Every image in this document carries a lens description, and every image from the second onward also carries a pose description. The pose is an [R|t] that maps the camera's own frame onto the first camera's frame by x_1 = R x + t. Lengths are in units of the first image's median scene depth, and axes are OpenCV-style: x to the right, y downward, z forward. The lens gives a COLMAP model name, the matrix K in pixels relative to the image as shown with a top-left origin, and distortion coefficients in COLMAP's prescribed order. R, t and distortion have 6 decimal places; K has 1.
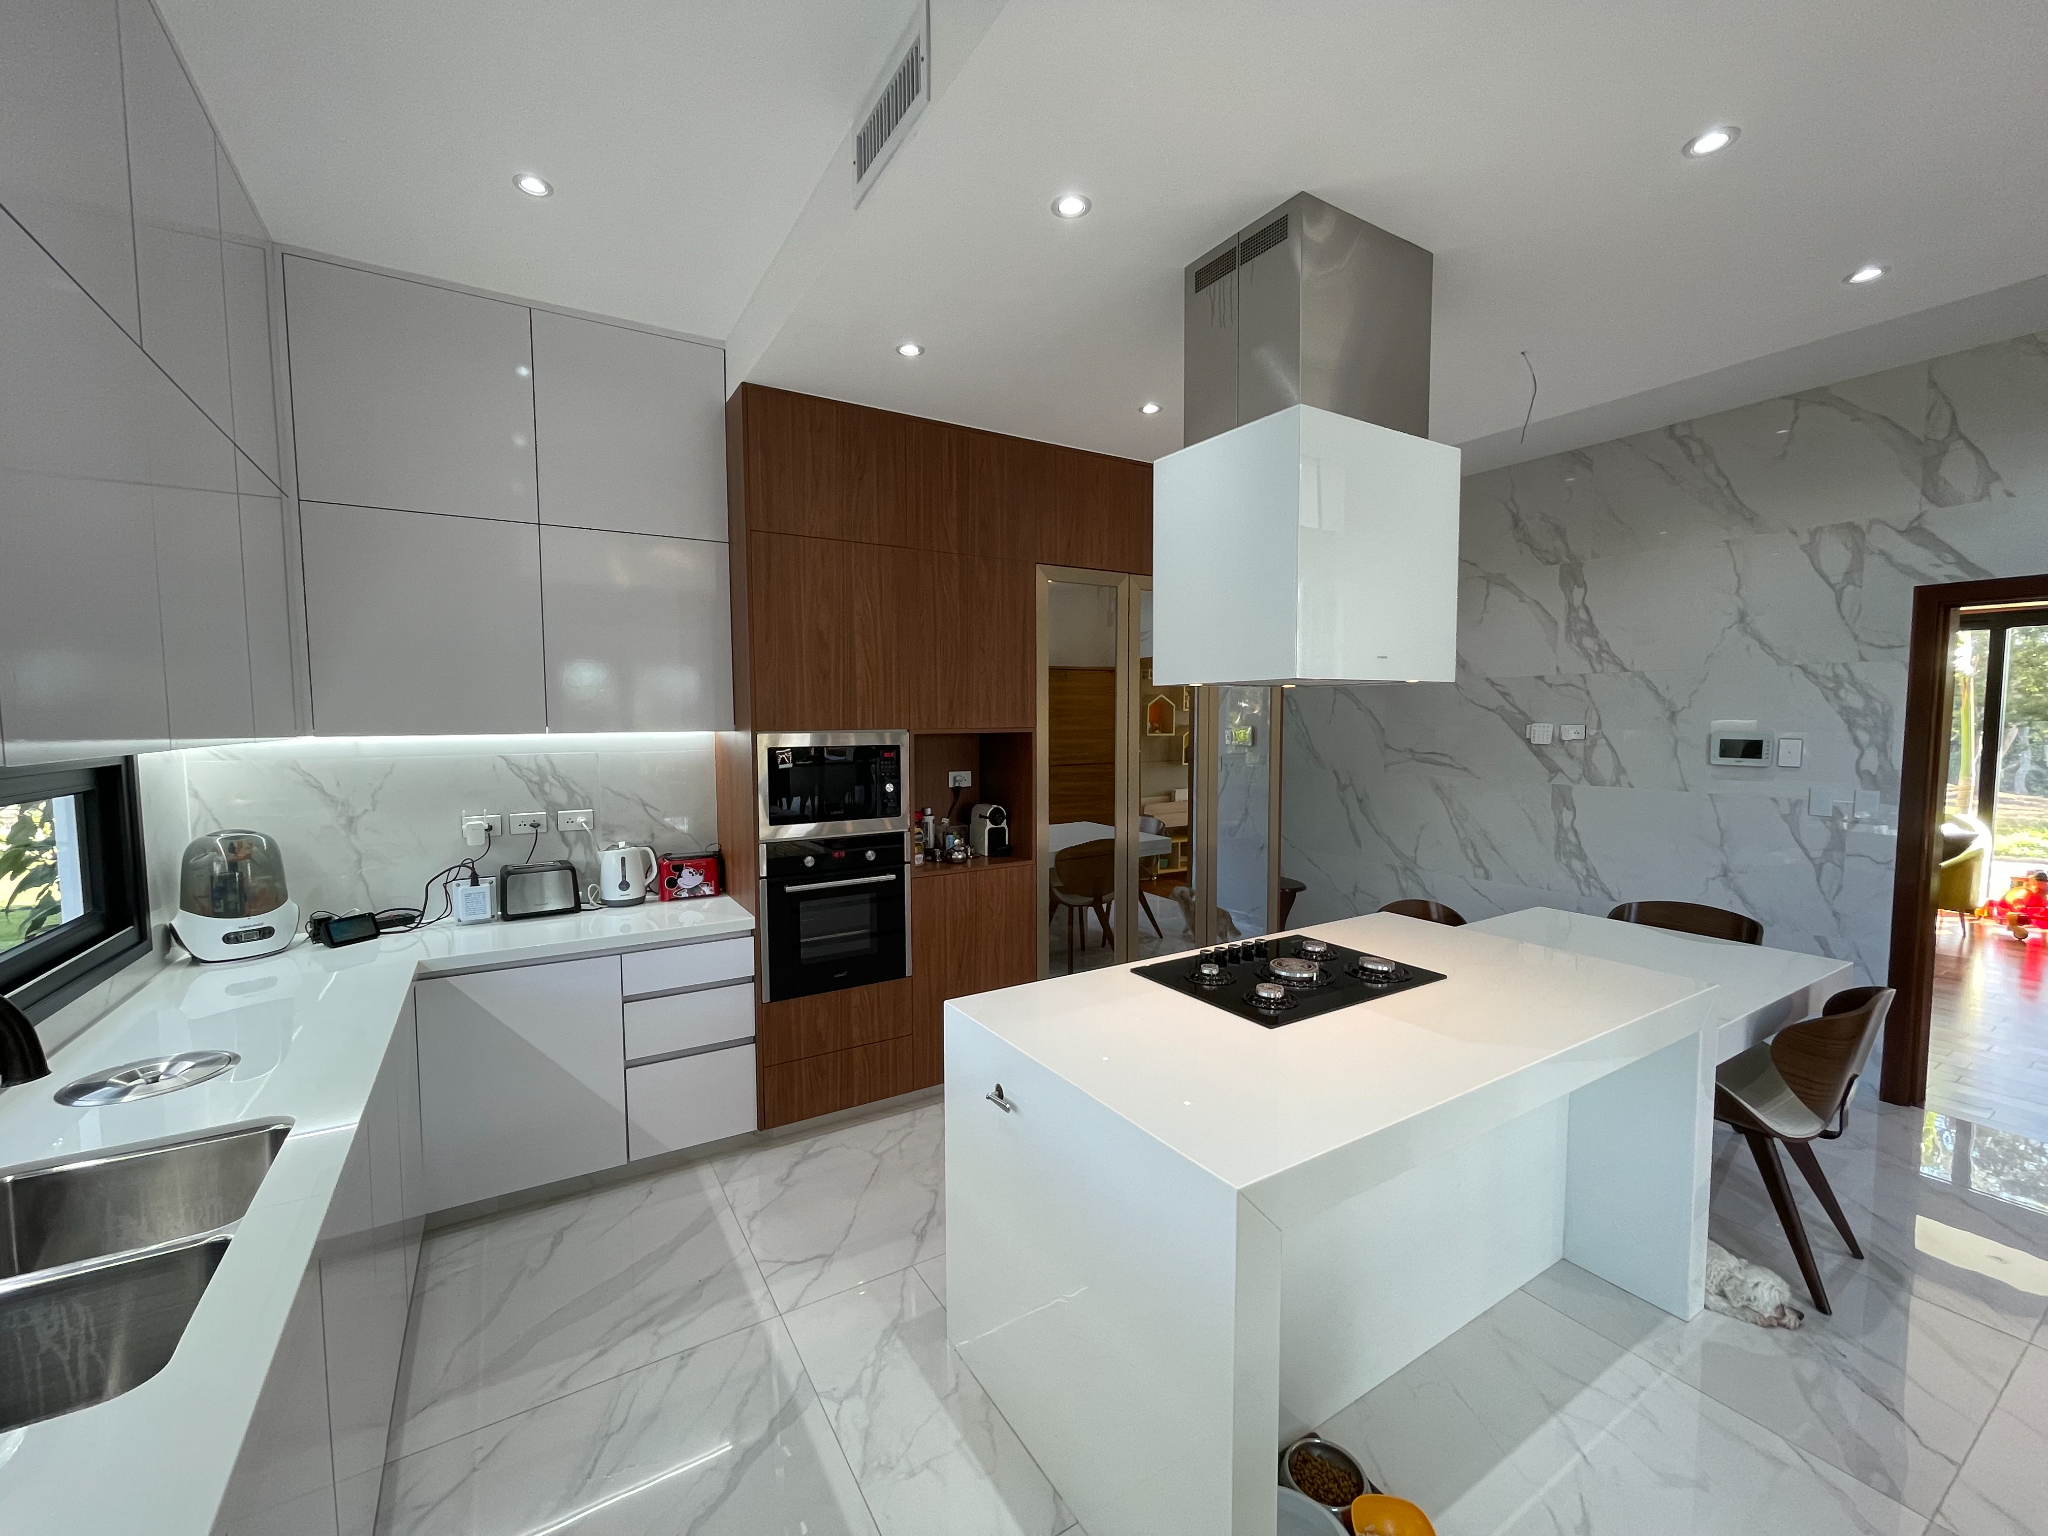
lens RADIAL K [[839.7, 0, 1018.4], [0, 839.7, 768.0], [0, 0, 1]] dist [0.002348, 0.000514]
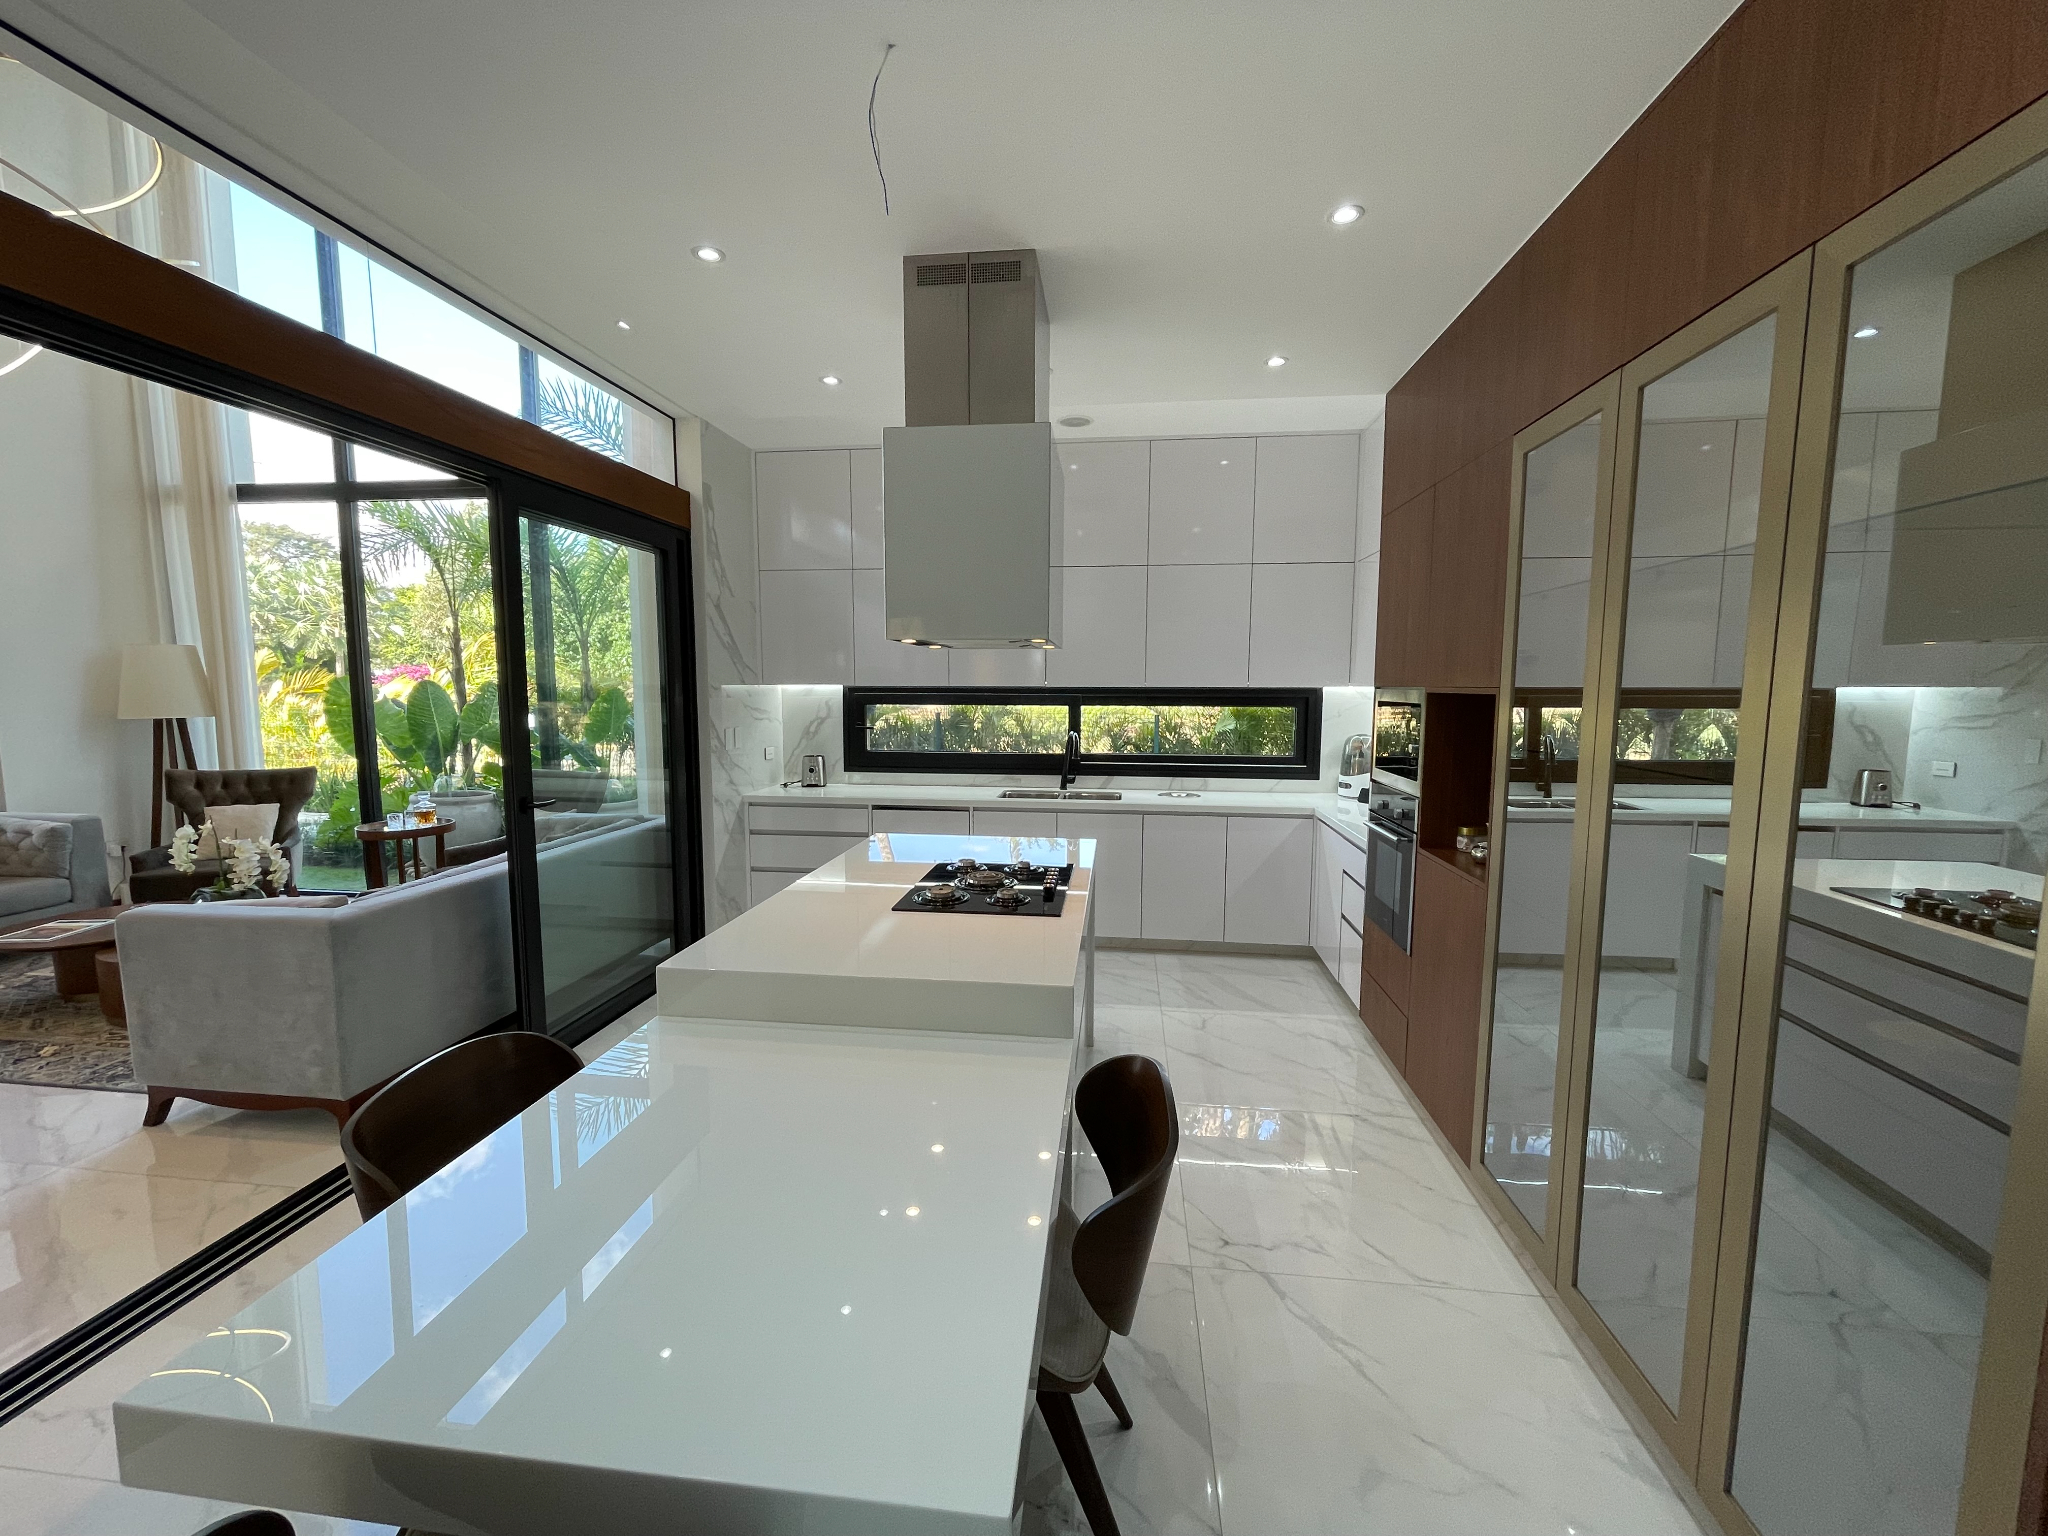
lens RADIAL K [[839.7, 0, 1018.4], [0, 839.7, 768.0], [0, 0, 1]] dist [0.002348, 0.000514]
pose [[-0.619299, 0.078447, -0.781227, 0.951407], [-0.055383, 0.988153, 0.143129, -0.073404], [0.783200, 0.131906, -0.607617, 1.346375]]
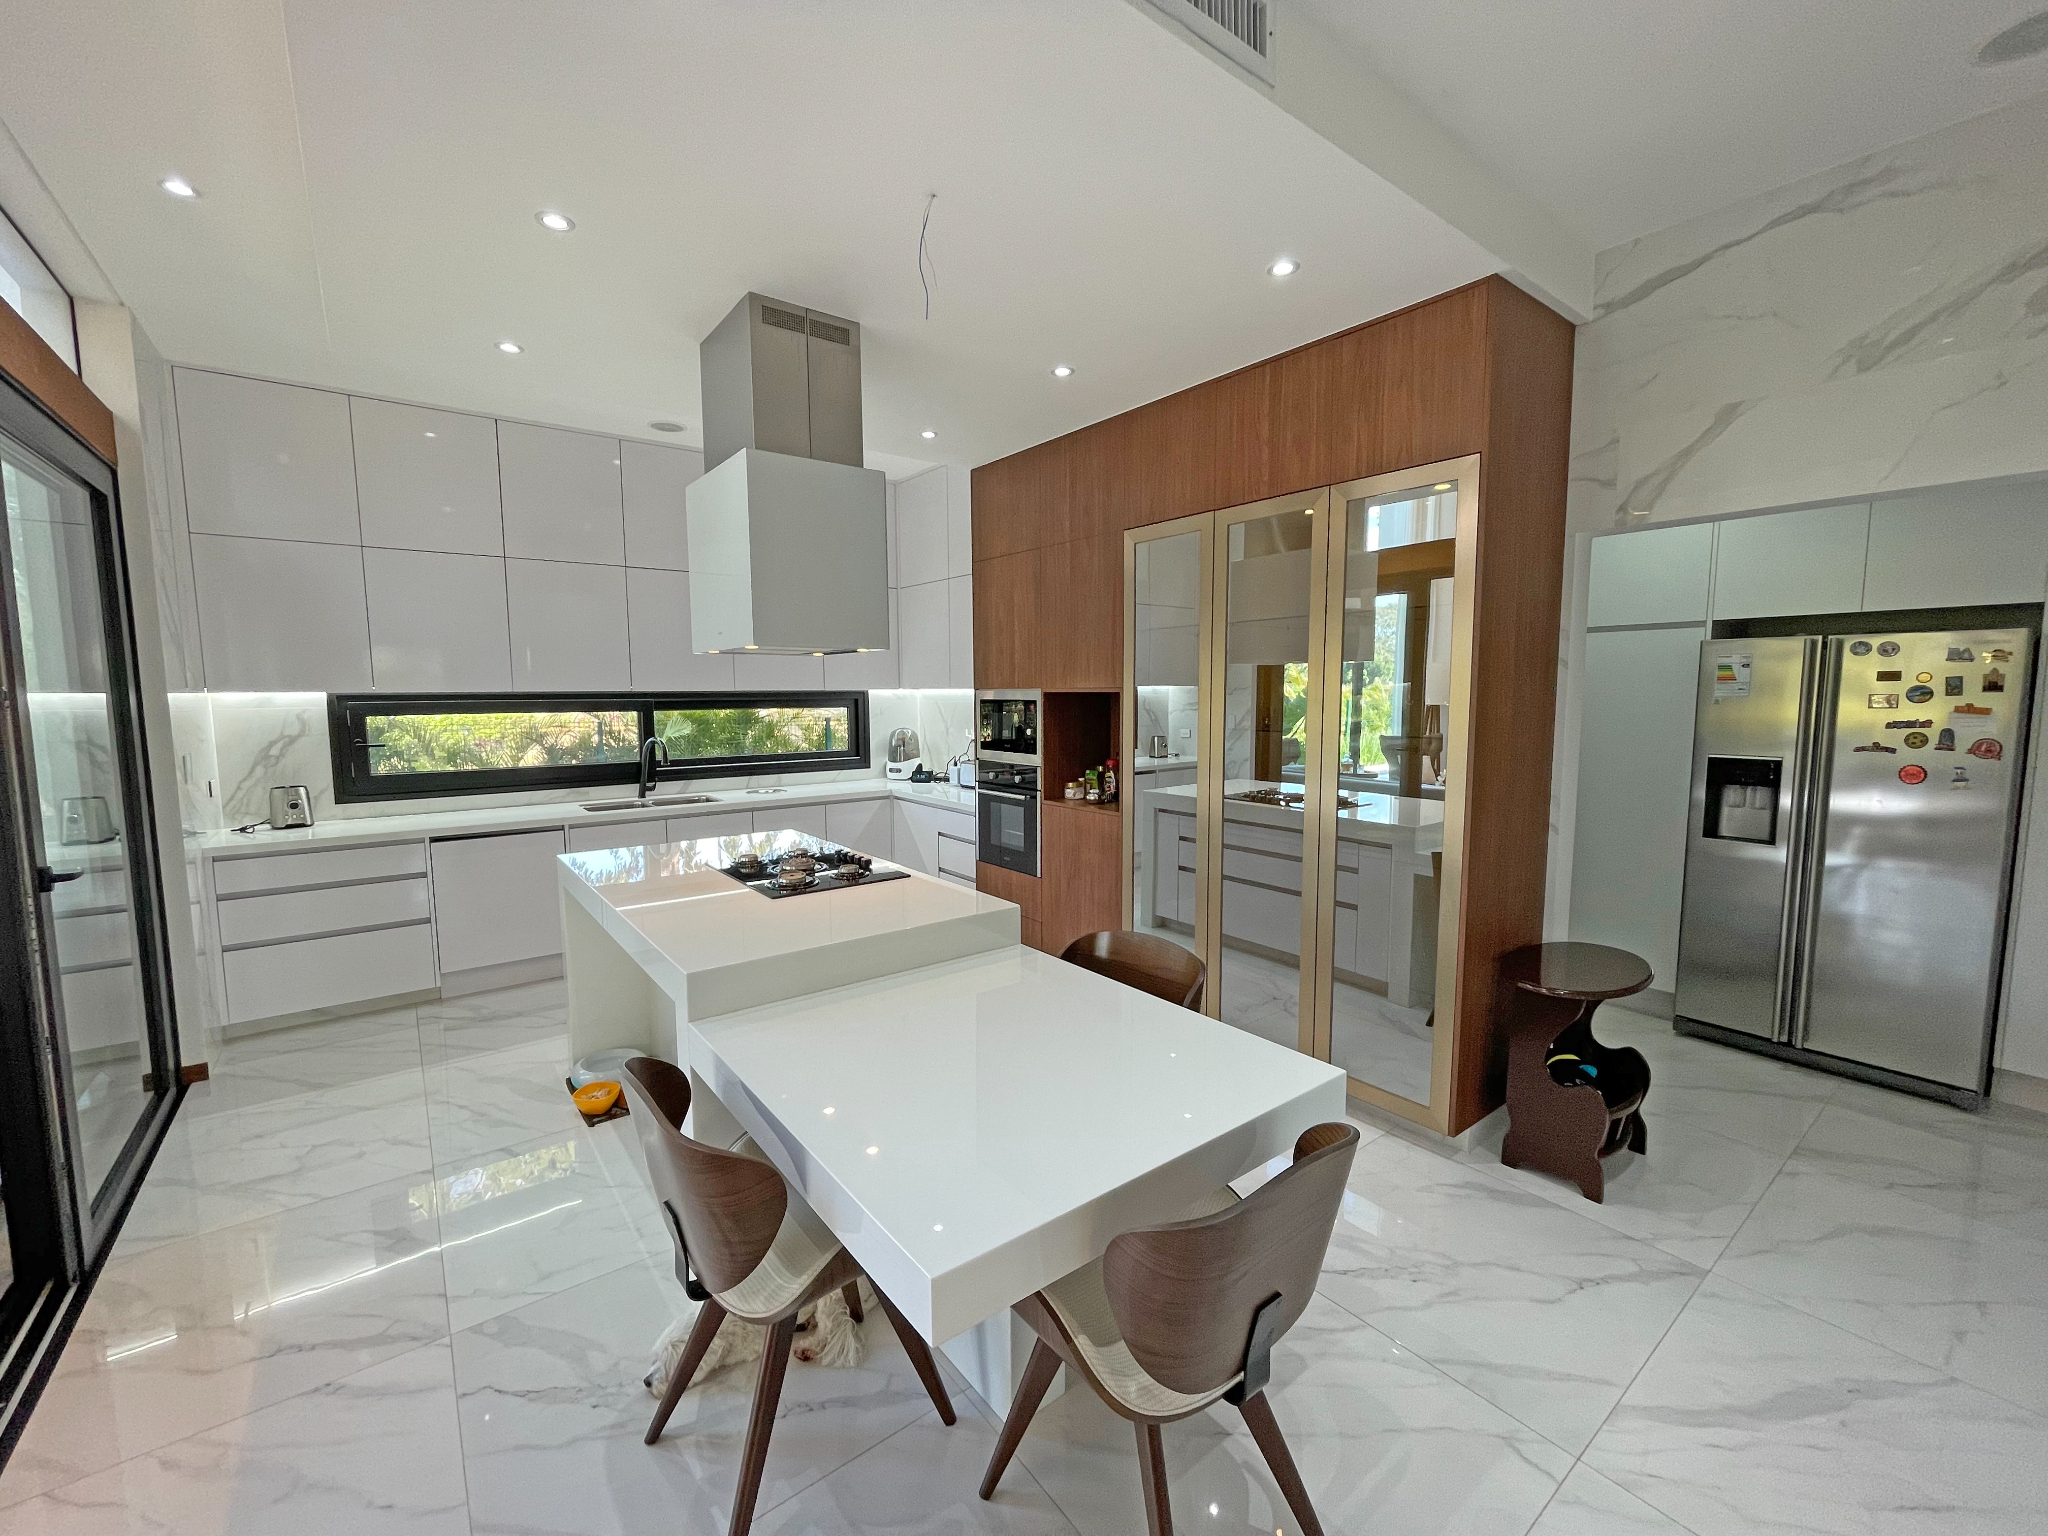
lens RADIAL K [[830.9, 0, 1031.5], [0, 830.9, 776.8], [0, 0, 1]] dist [0.000856, 0.000073]
pose [[0.109664, 0.108855, -0.987990, 1.278693], [-0.062274, 0.992785, 0.102471, -0.045784], [0.992016, 0.050288, 0.115651, 0.930451]]
